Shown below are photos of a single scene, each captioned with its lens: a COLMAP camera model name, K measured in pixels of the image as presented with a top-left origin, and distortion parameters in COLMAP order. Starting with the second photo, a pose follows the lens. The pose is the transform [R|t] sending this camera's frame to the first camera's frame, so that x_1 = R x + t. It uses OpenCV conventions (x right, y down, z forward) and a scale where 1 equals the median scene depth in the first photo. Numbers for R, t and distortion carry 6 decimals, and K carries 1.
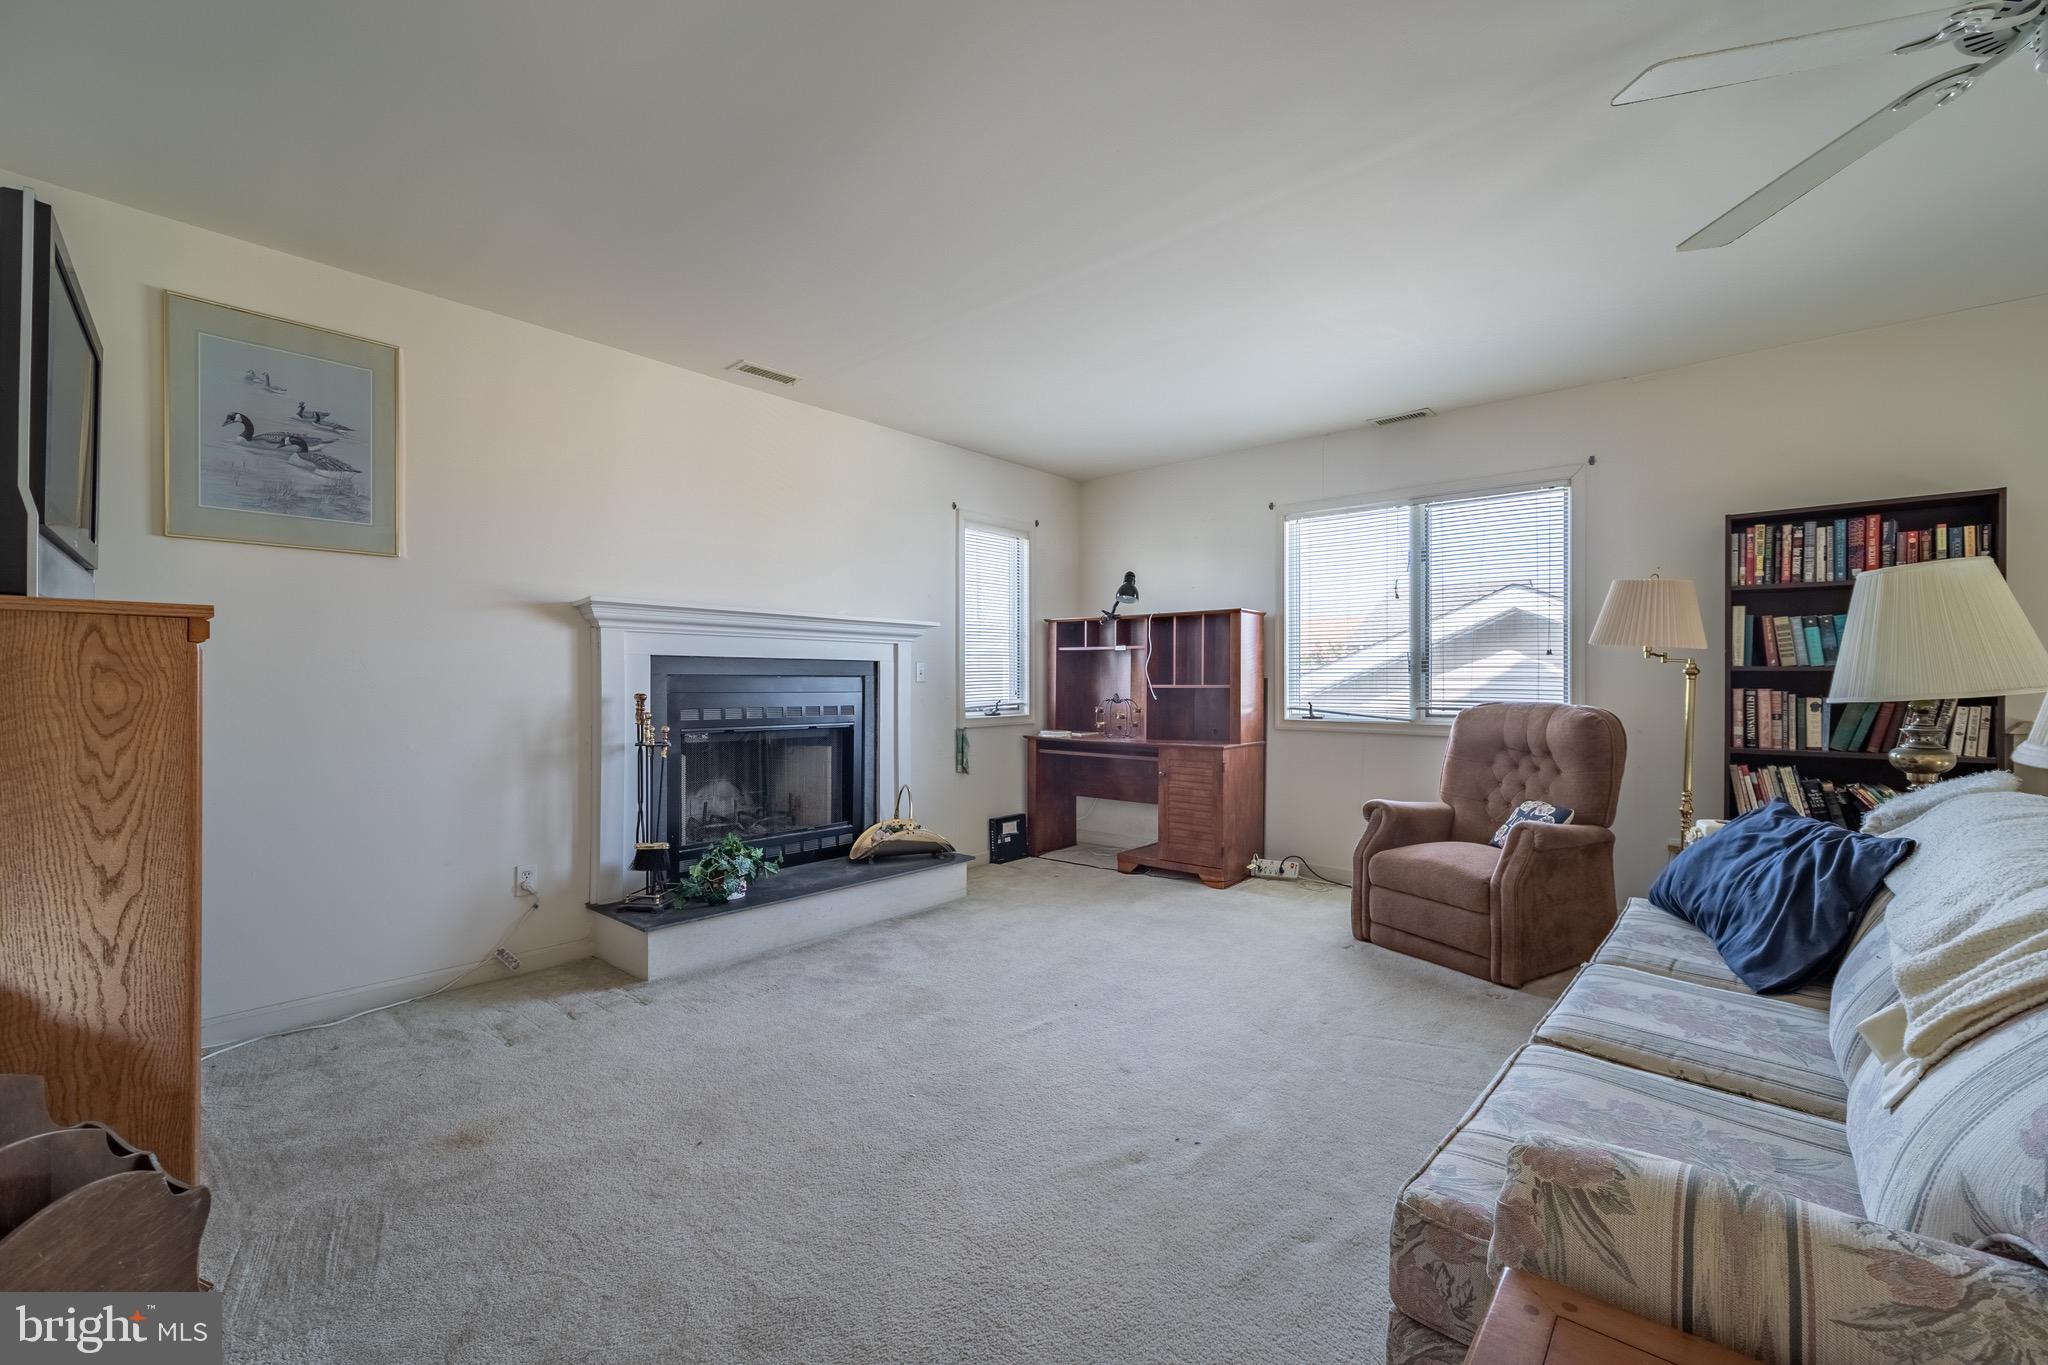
lens RADIAL K [[843.0, 0, 1024.0], [0, 843.0, 682.5], [0, 0, 1]] dist [-0.019795, 0.000256]
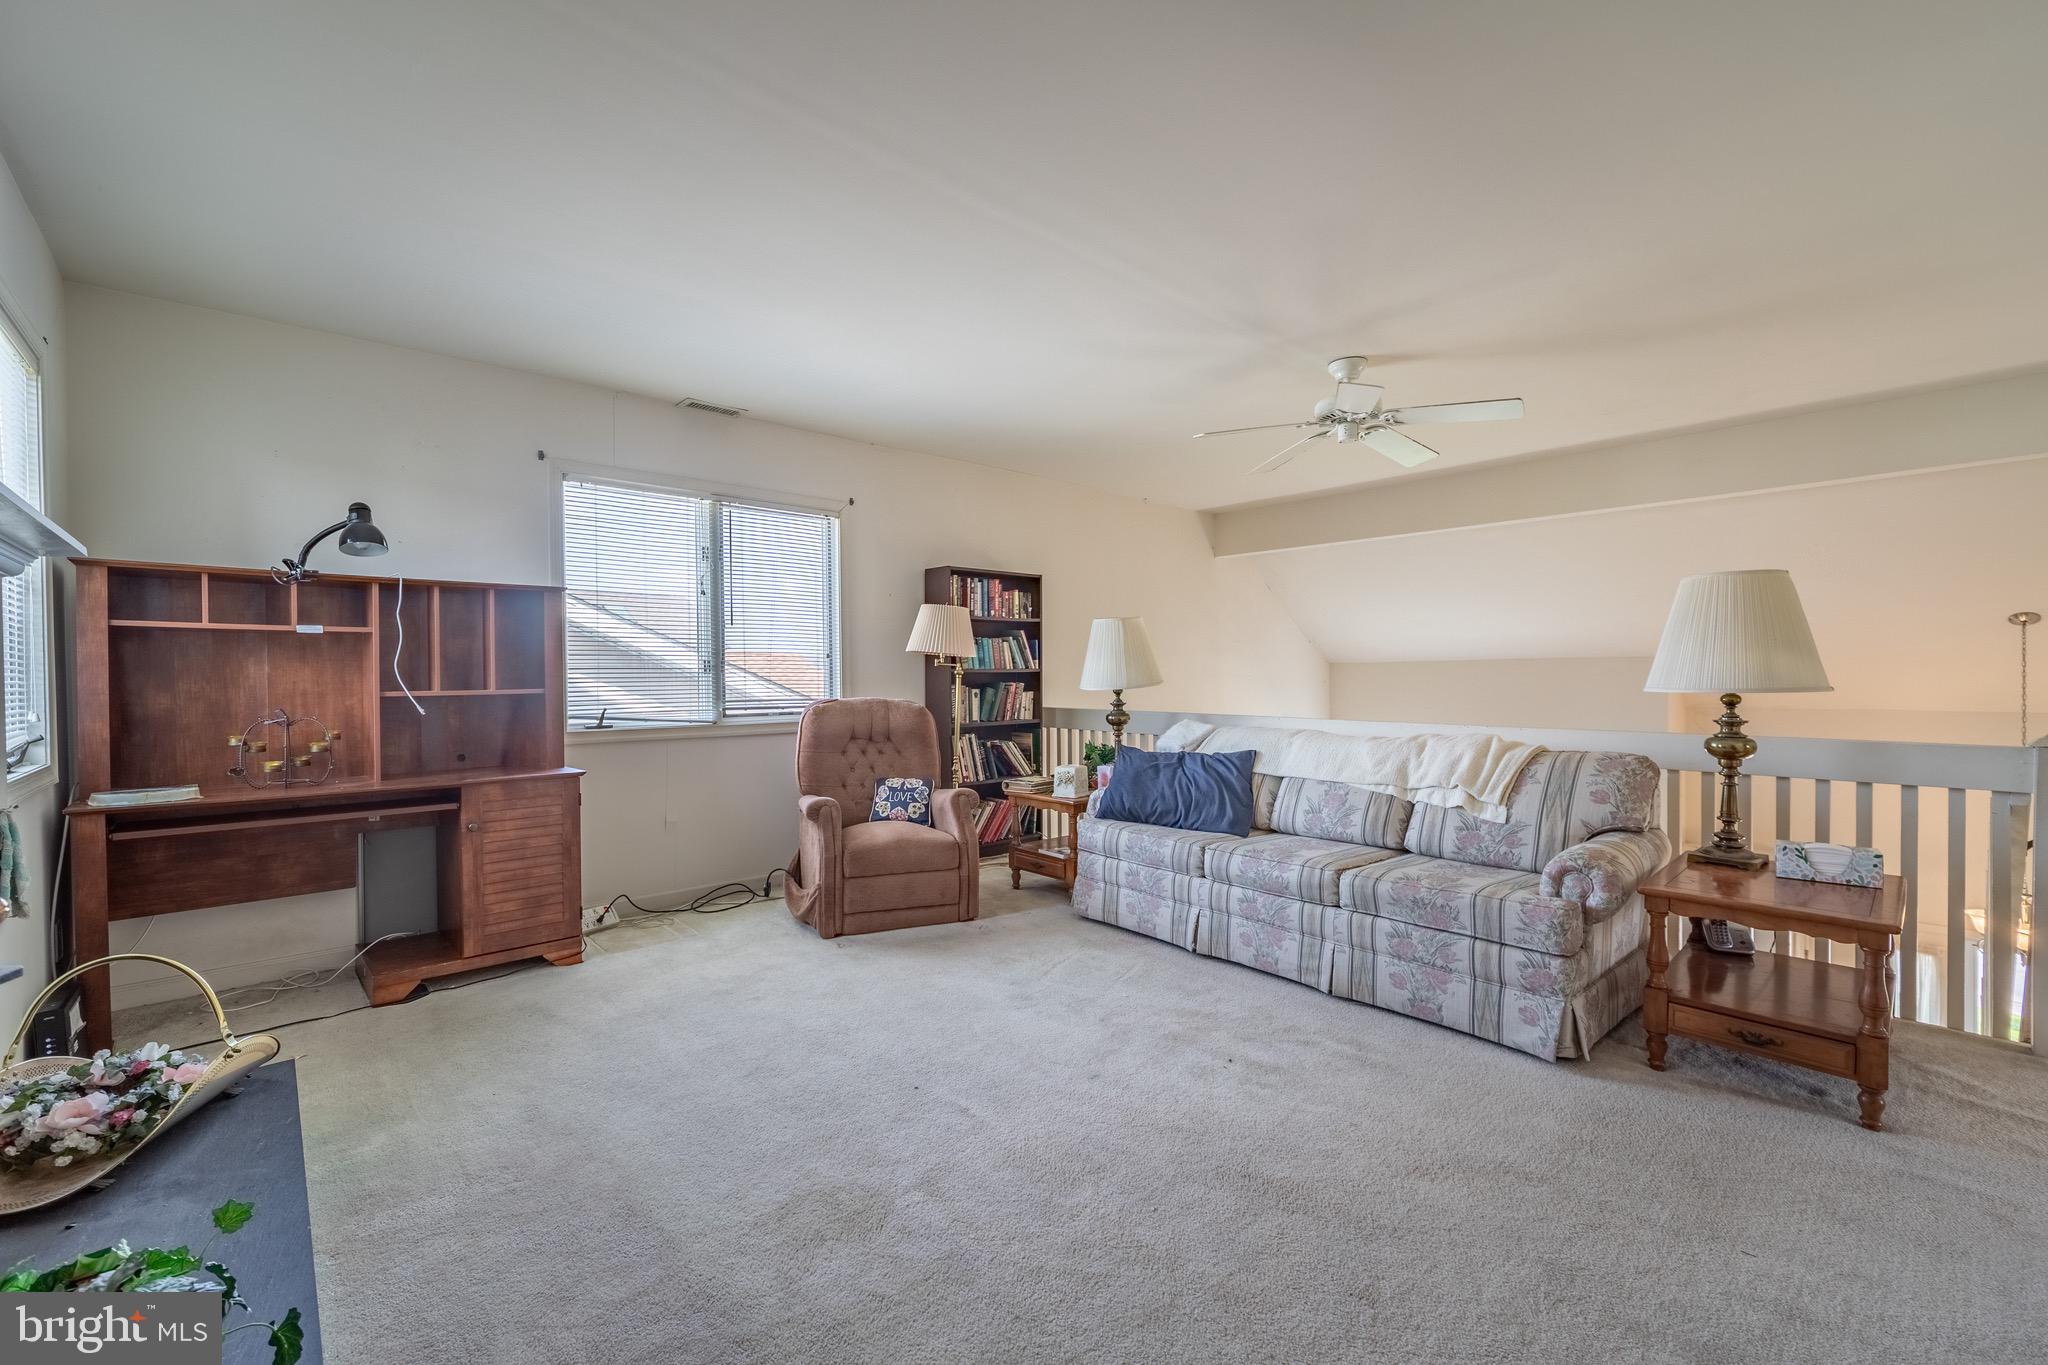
lens RADIAL K [[843.0, 0, 1024.0], [0, 843.0, 682.5], [0, 0, 1]] dist [-0.019795, 0.000256]
pose [[0.100290, -0.007764, 0.994928, -0.469656], [0.011446, 0.999912, 0.006649, -0.002846], [-0.994892, 0.010721, 0.100370, 0.542778]]
